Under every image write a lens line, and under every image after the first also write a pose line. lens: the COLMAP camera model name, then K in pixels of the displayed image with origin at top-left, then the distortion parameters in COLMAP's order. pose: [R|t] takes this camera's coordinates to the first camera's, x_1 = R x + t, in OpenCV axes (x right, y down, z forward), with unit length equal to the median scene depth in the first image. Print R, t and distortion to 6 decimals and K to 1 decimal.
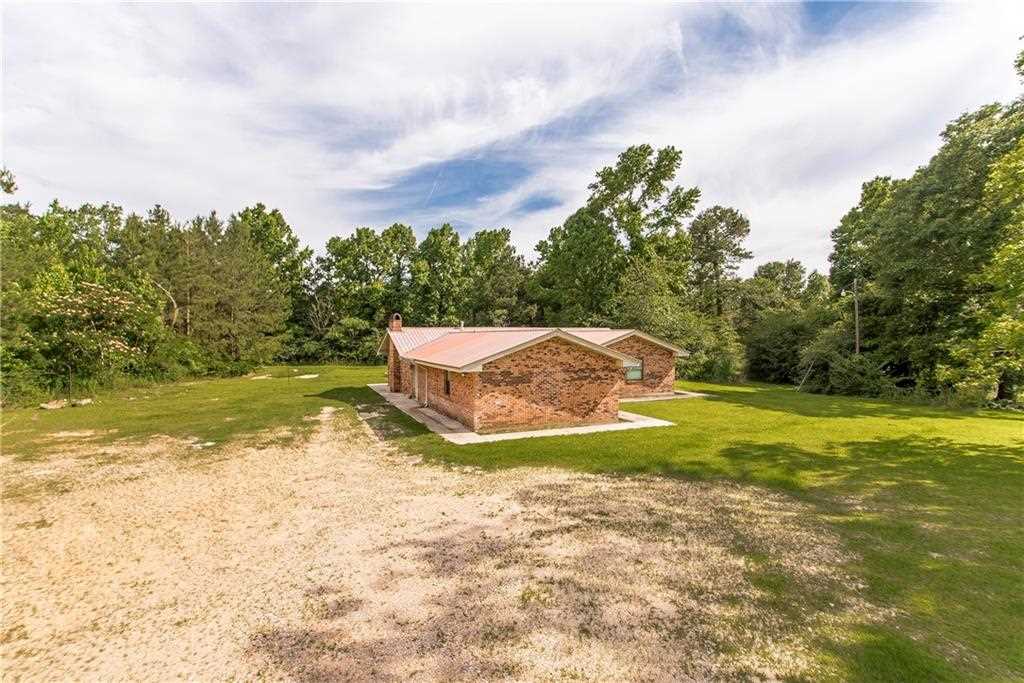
lens RADIAL K [[498.7, 0, 506.1], [0, 498.7, 335.9], [0, 0, 1]] dist [0.001061, -0.000532]
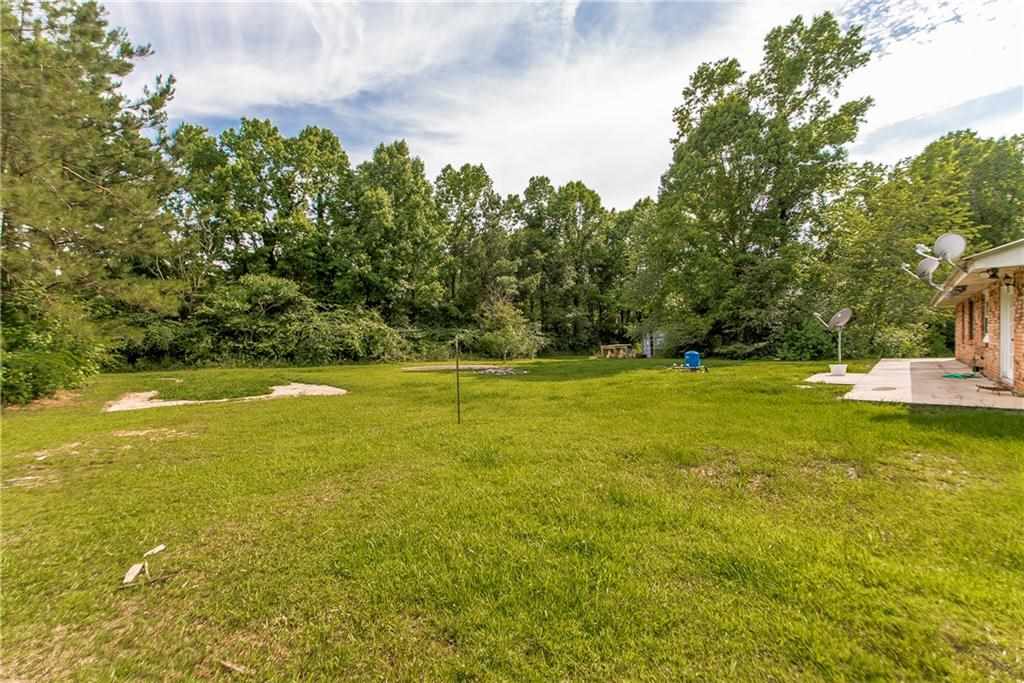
lens RADIAL K [[459.9, 0, 504.6], [0, 459.9, 339.5], [0, 0, 1]] dist [0.024371, -0.002427]
pose [[0.901759, -0.010968, 0.432100, -0.279214], [0.013935, 0.999896, -0.003702, 0.034248], [-0.432014, 0.009359, 0.901818, 0.446496]]
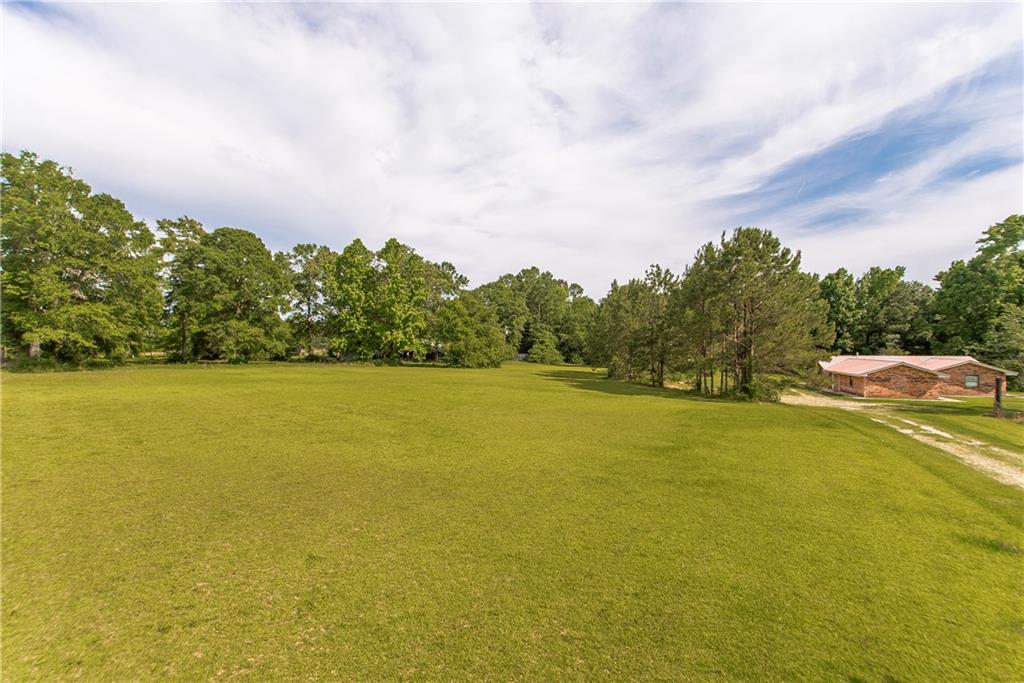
lens RADIAL K [[498.7, 0, 502.7], [0, 498.7, 342.2], [0, 0, 1]] dist [0.001061, -0.000532]
pose [[0.764607, -0.000103, -0.644497, 0.048157], [-0.002694, 0.999991, -0.003356, -0.026675], [0.644492, 0.004302, 0.764599, -0.618373]]
